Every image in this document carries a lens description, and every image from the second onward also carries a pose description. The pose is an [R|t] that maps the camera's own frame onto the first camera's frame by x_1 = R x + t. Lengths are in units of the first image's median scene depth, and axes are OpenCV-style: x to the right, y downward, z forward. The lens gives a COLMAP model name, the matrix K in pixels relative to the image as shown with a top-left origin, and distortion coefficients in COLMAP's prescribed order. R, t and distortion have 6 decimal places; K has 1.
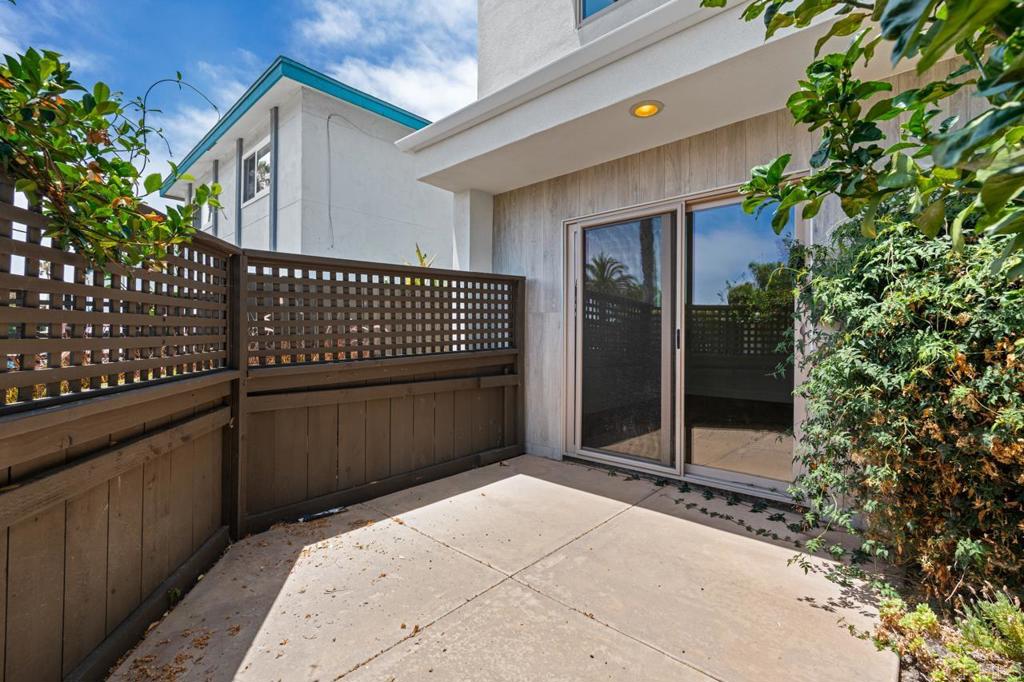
lens RADIAL K [[455.0, 0, 506.1], [0, 455.0, 332.9], [0, 0, 1]] dist [0.002612, -0.000364]
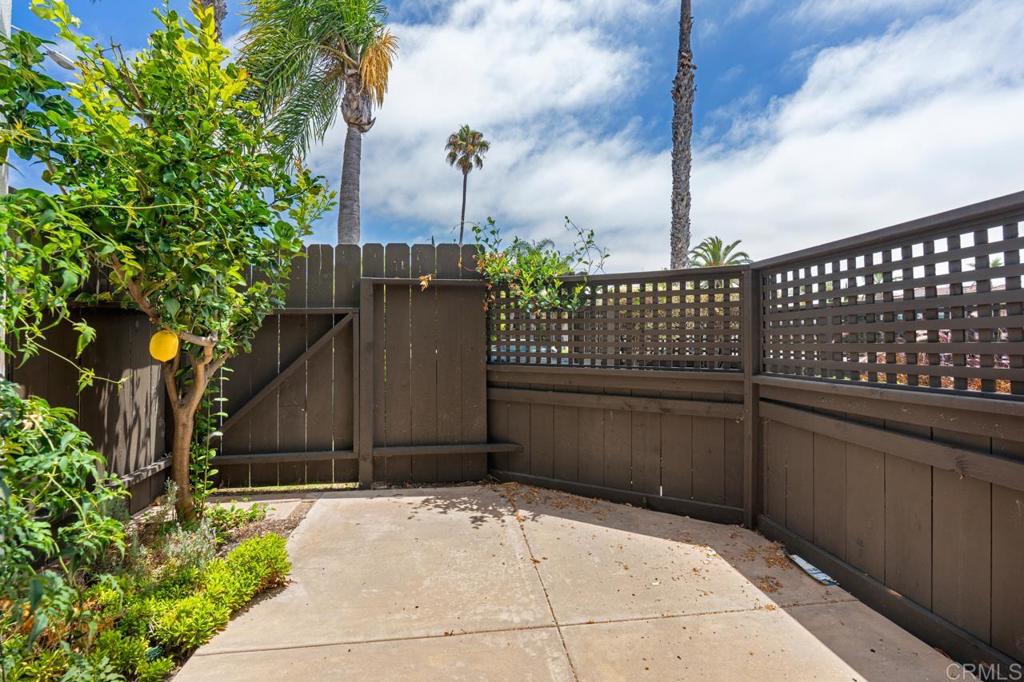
lens RADIAL K [[455.0, 0, 506.2], [0, 455.0, 335.6], [0, 0, 1]] dist [0.002612, -0.000364]
pose [[-0.641317, 0.002907, -0.767271, 0.720406], [-0.002852, 0.999977, 0.006172, -0.012997], [0.767271, 0.006146, -0.641293, 1.463309]]
